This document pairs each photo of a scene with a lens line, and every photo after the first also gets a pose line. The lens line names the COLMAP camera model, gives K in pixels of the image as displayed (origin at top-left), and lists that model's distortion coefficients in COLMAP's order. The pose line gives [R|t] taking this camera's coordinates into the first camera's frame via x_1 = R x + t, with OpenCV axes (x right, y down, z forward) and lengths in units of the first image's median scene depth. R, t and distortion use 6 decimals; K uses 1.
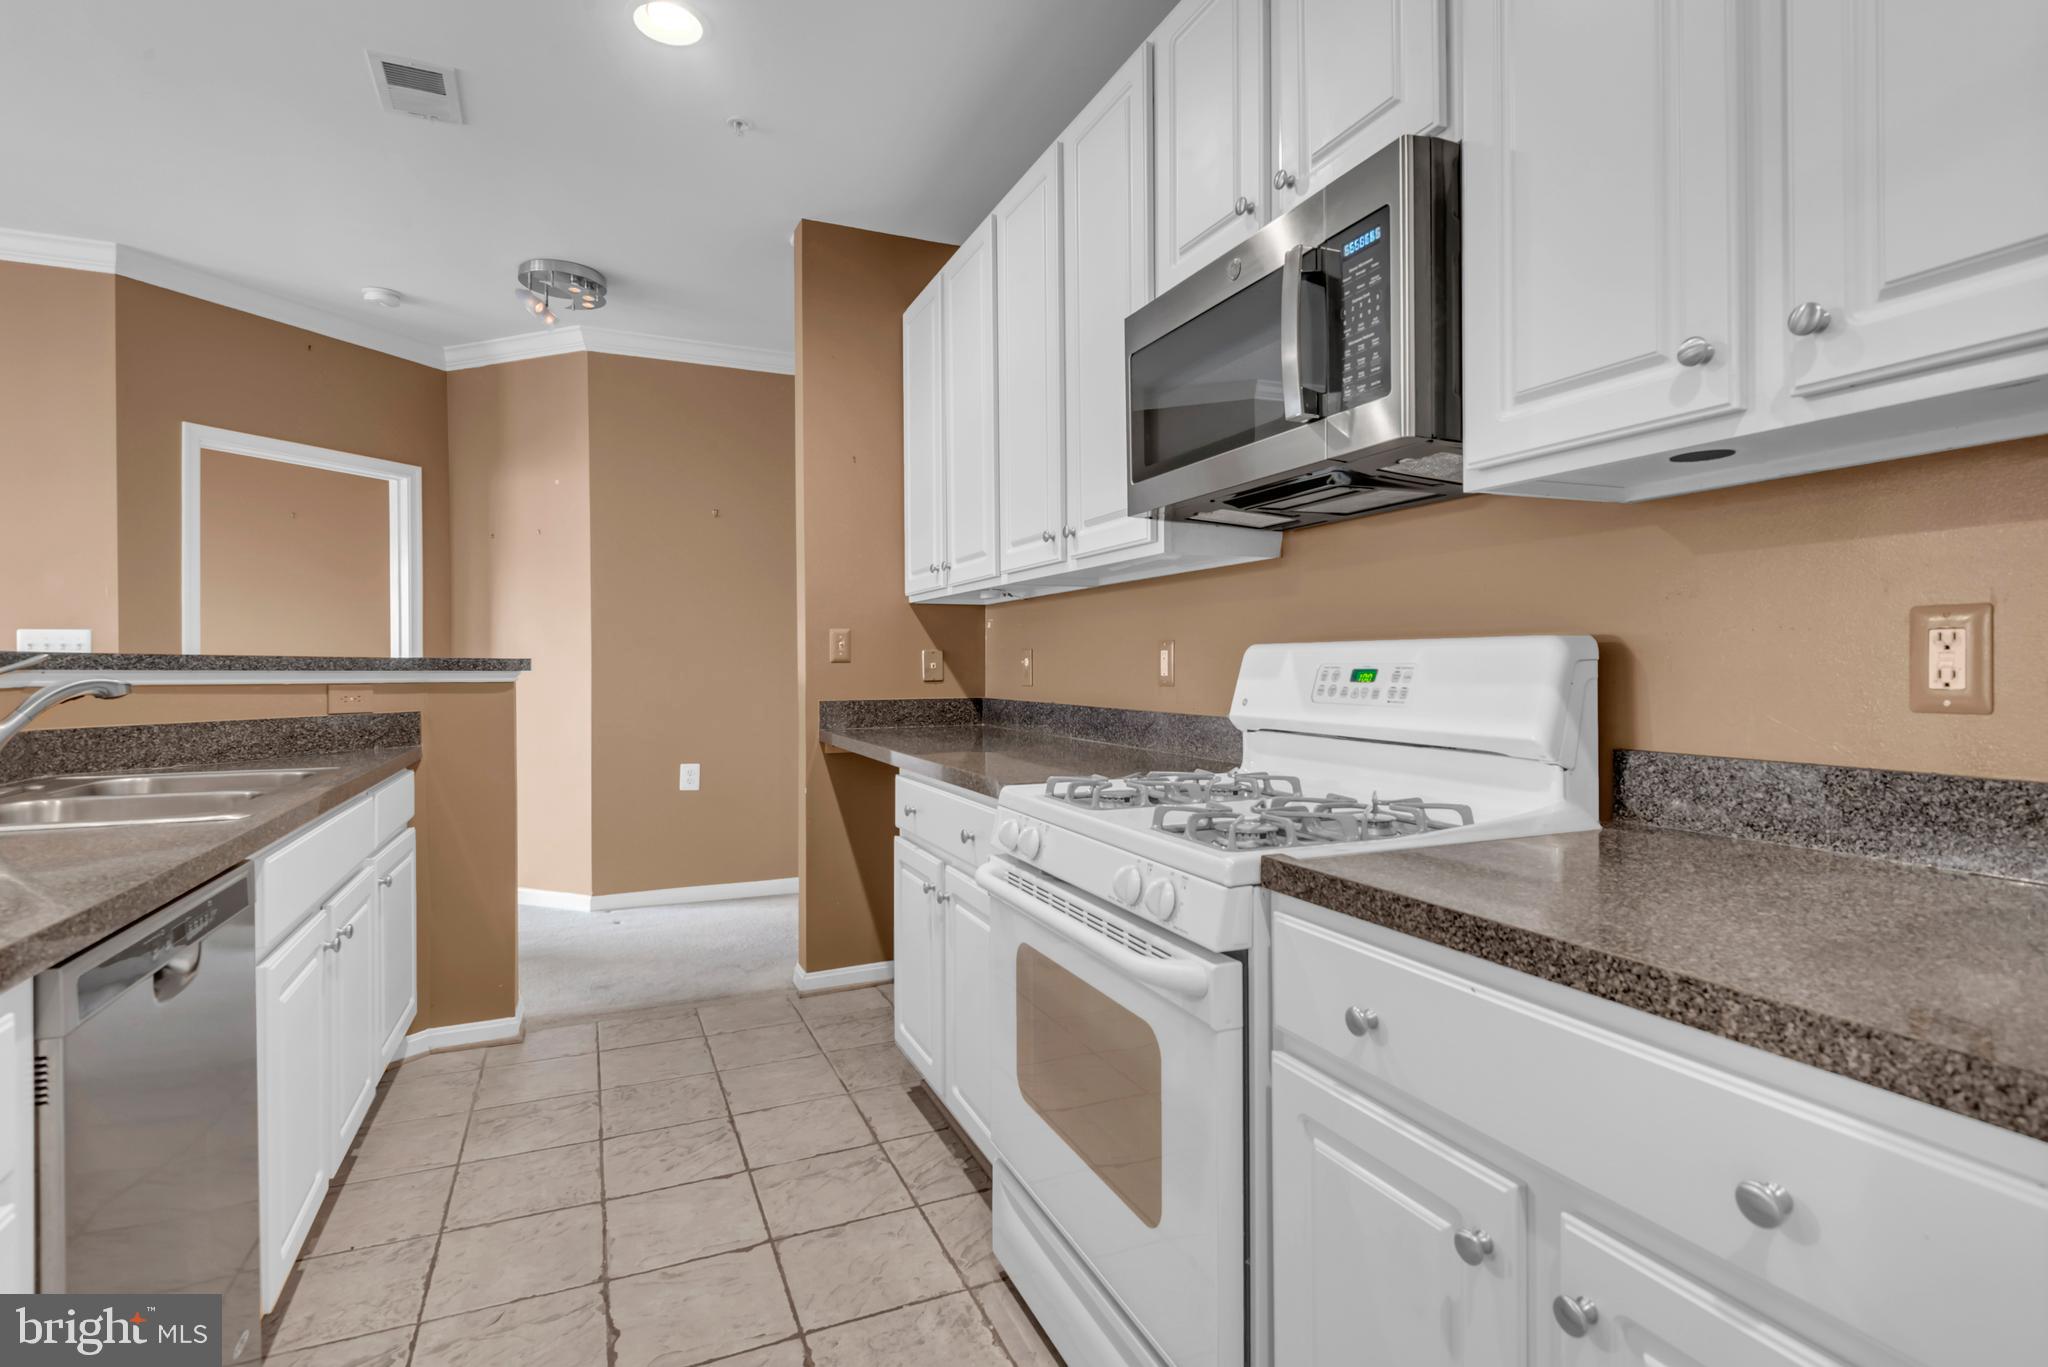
lens RADIAL K [[982.0, 0, 1023.5], [0, 982.0, 664.4], [0, 0, 1]] dist [0.002707, -0.010050]
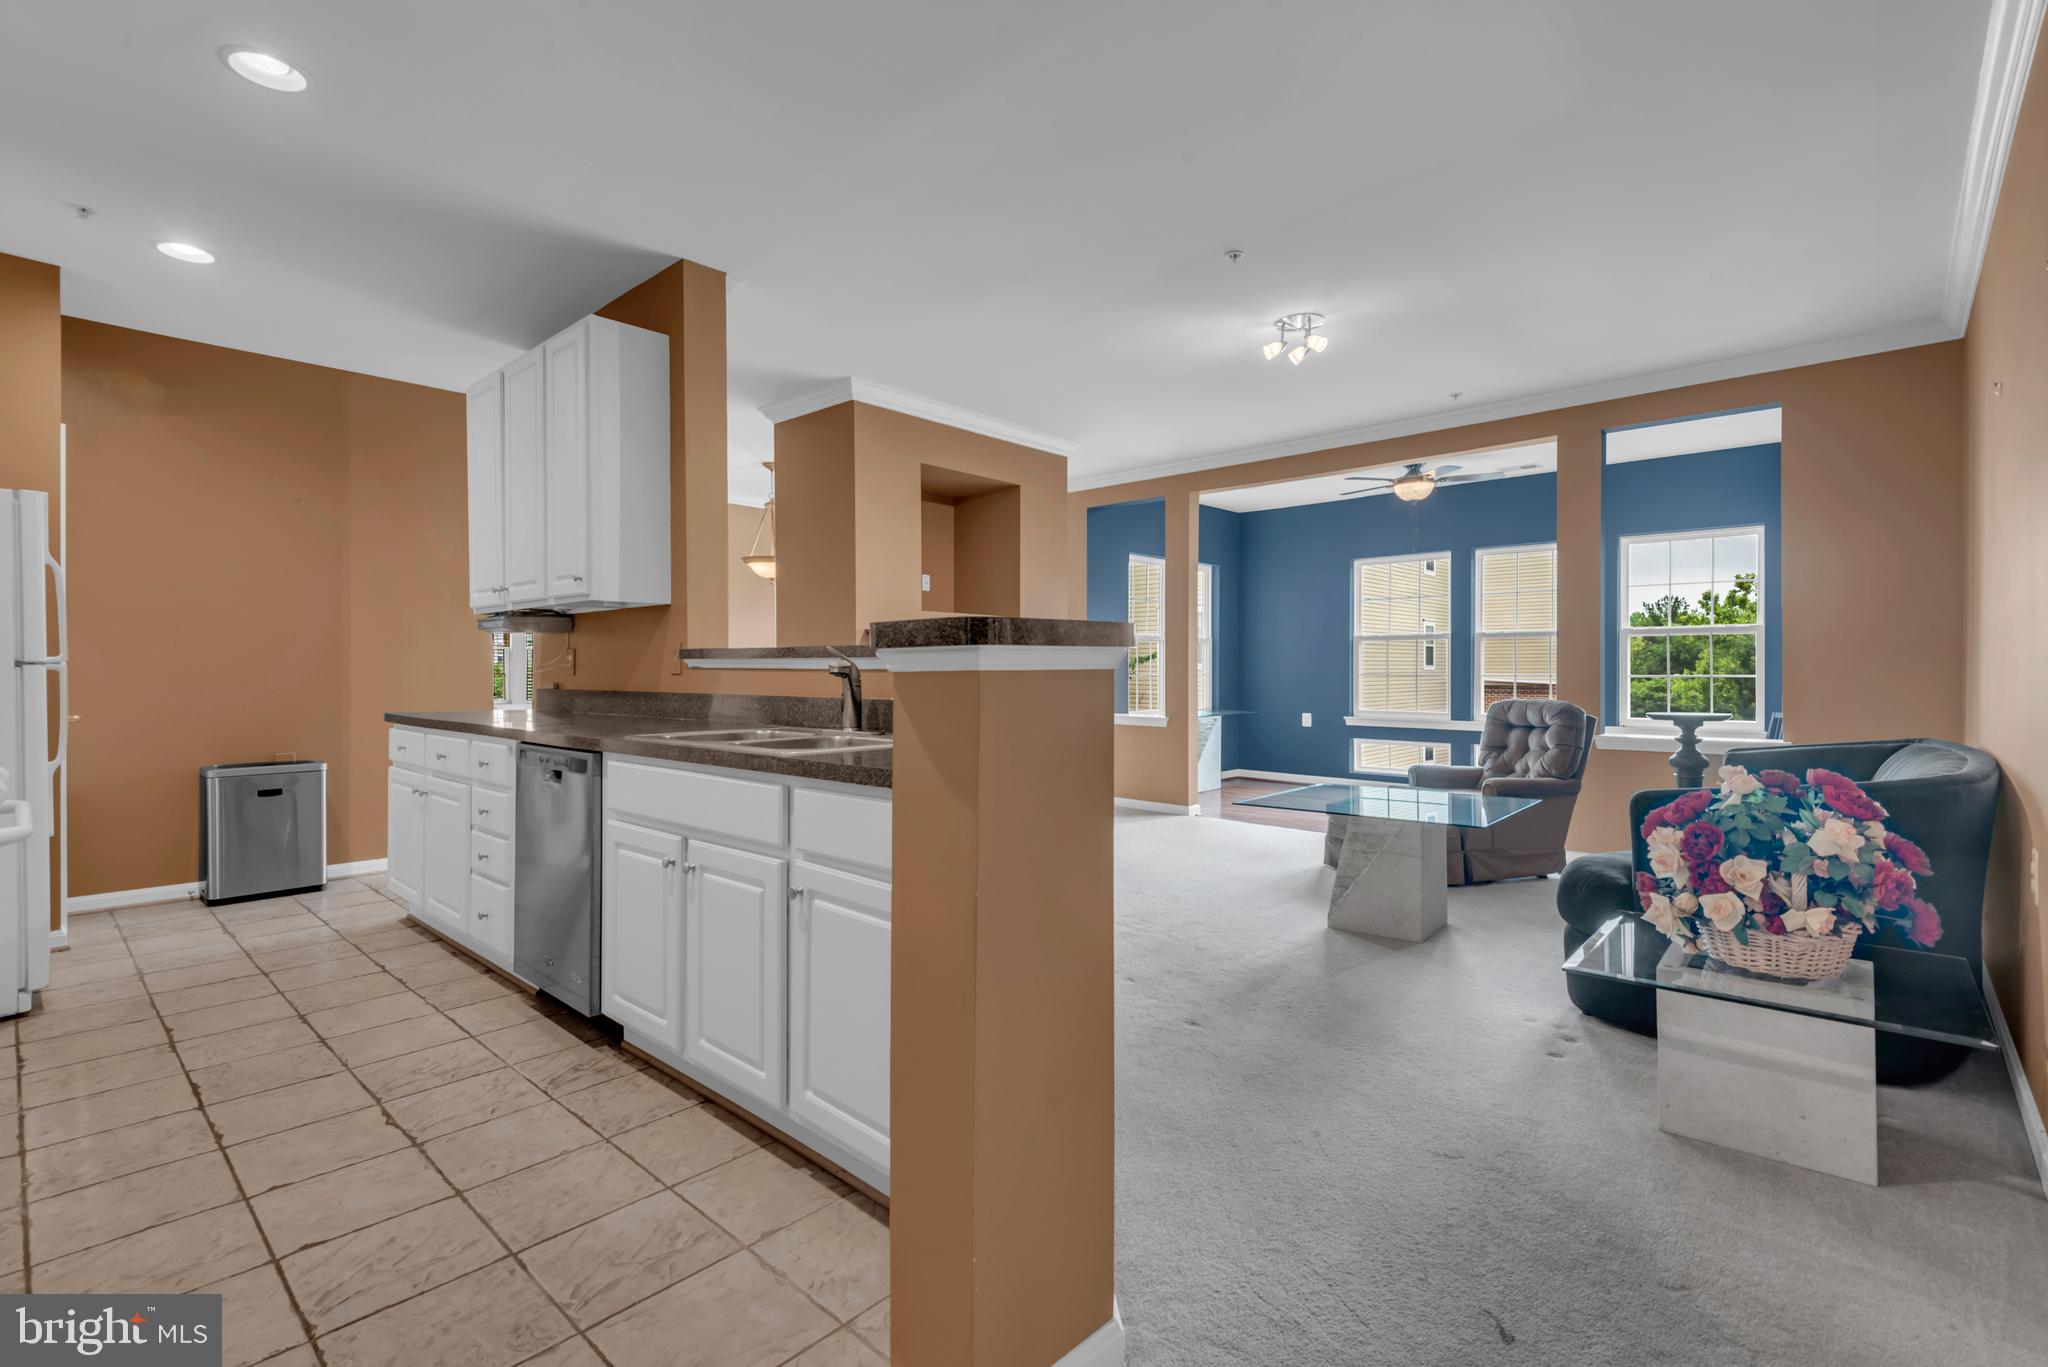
lens RADIAL K [[928.0, 0, 1020.9], [0, 928.0, 674.9], [0, 0, 1]] dist [0.034948, -0.012789]
pose [[-0.918161, 0.002401, -0.396200, -0.484802], [0.001484, 0.999995, 0.002620, 0.020217], [0.396205, 0.001817, -0.918160, 1.774144]]
